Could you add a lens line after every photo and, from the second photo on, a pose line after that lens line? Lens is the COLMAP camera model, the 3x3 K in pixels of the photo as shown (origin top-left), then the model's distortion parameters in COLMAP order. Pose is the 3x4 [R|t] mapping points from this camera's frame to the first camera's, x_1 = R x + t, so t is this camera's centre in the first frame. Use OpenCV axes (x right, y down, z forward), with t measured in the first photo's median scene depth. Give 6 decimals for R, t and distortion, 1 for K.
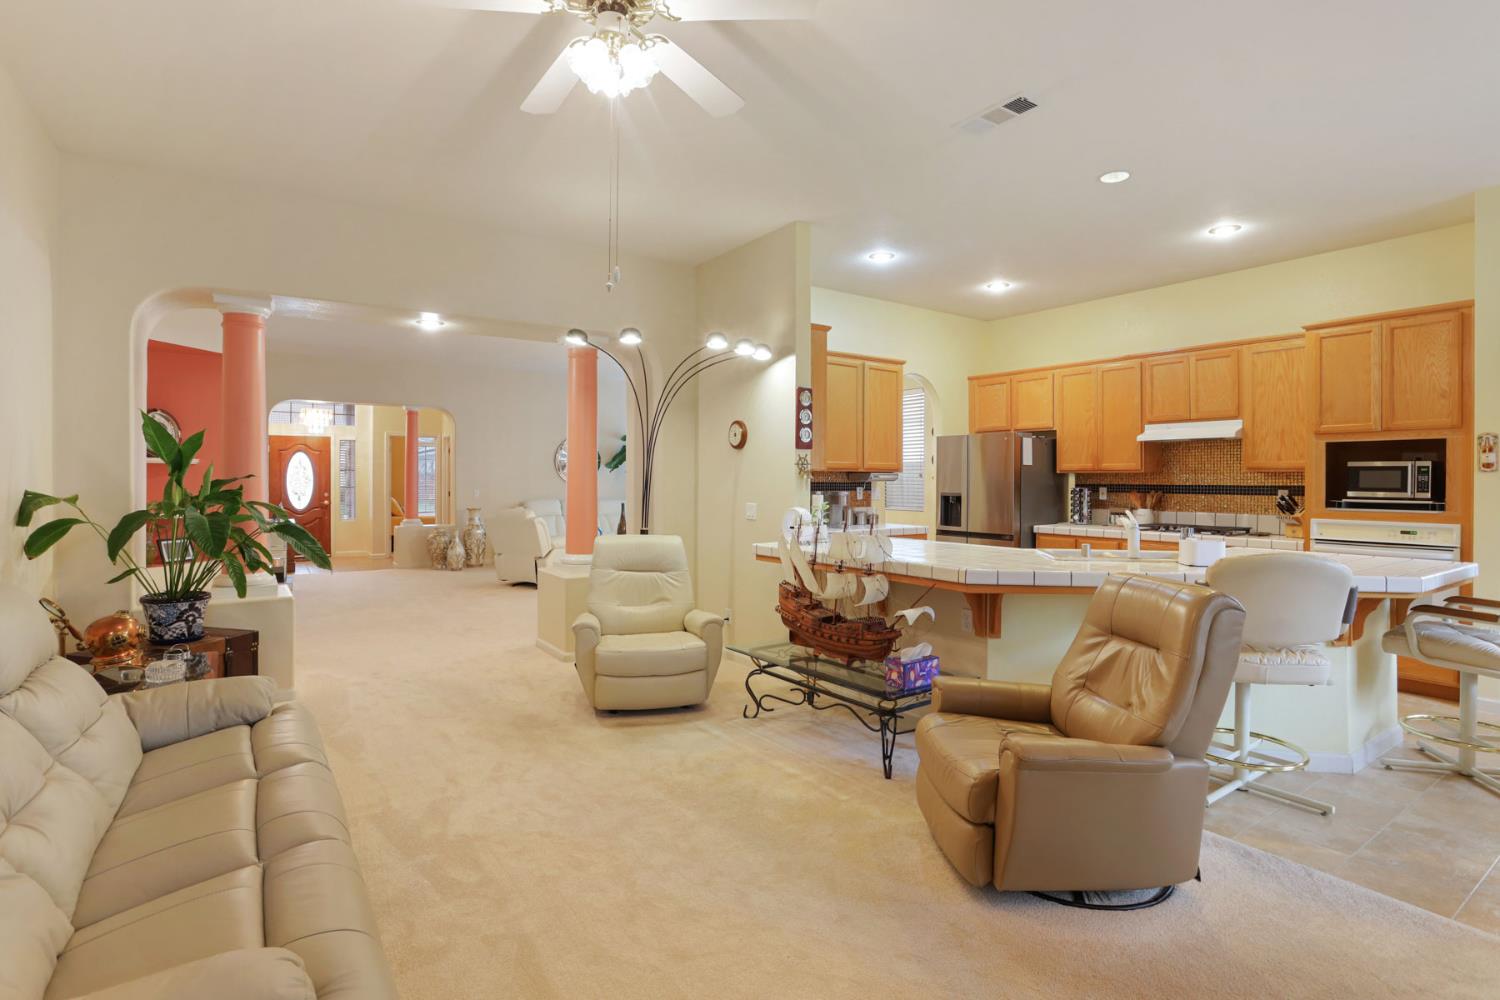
lens RADIAL K [[729.3, 0, 756.4], [0, 729.3, 481.3], [0, 0, 1]] dist [-0.065409, 0.029831]
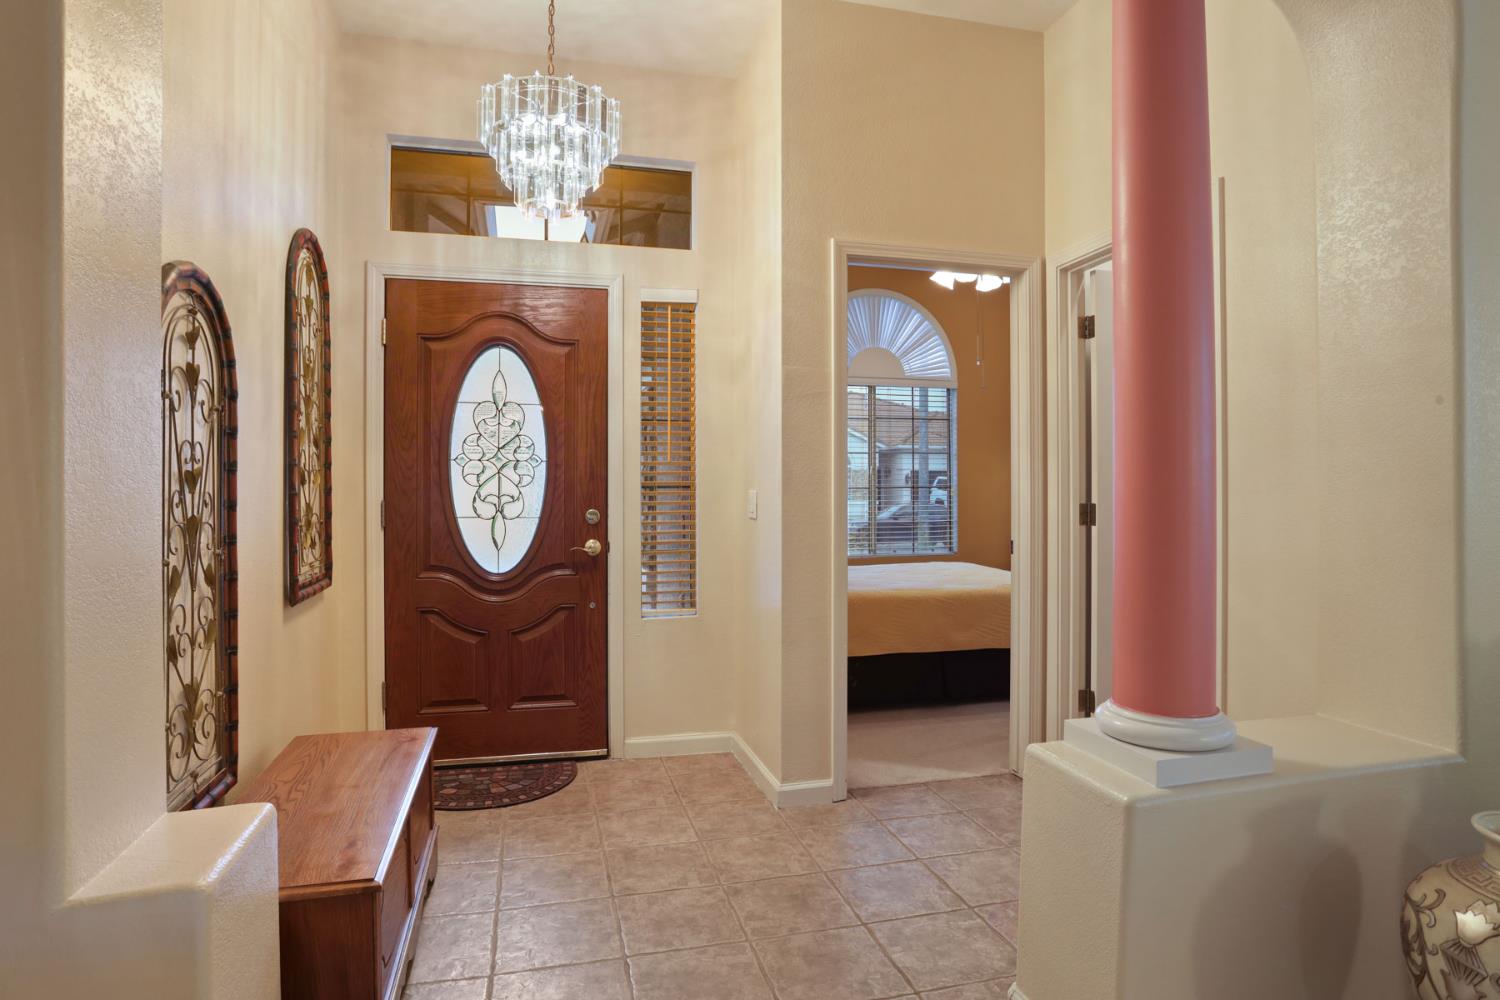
lens RADIAL K [[835.7, 0, 749.7], [0, 835.7, 495.4], [0, 0, 1]] dist [-0.084630, 0.049532]
pose [[0.934704, -0.001579, -0.355423, -0.875808], [0.000858, 0.999997, -0.002186, 0.023691], [0.355426, 0.001738, 0.934703, 1.465316]]
